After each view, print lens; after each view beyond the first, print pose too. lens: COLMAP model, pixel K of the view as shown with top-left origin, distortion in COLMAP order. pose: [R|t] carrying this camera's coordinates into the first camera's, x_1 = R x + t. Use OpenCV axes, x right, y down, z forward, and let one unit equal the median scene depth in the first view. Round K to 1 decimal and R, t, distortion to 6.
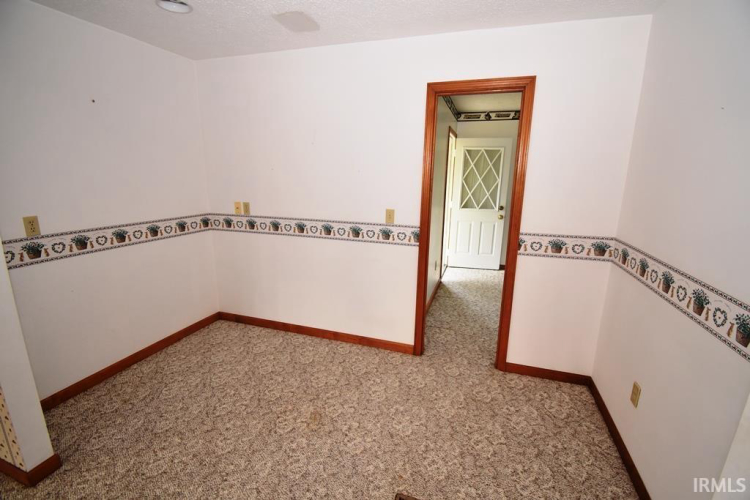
lens RADIAL K [[331.1, 0, 370.2], [0, 331.1, 259.6], [0, 0, 1]] dist [0.007535, -0.015558]
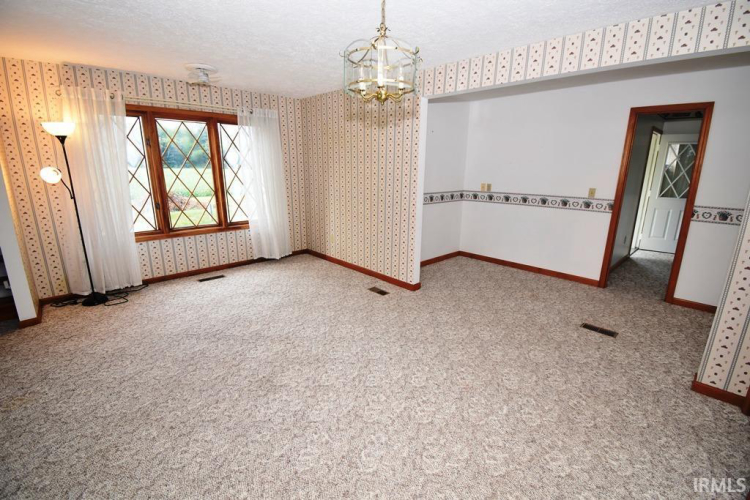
lens RADIAL K [[331.1, 0, 377.0], [0, 331.1, 252.5], [0, 0, 1]] dist [0.007535, -0.015558]
pose [[0.888559, 0.109332, -0.445544, -0.110288], [-0.109703, 0.993649, 0.025049, 0.212820], [0.445453, 0.026619, 0.894910, -0.813133]]
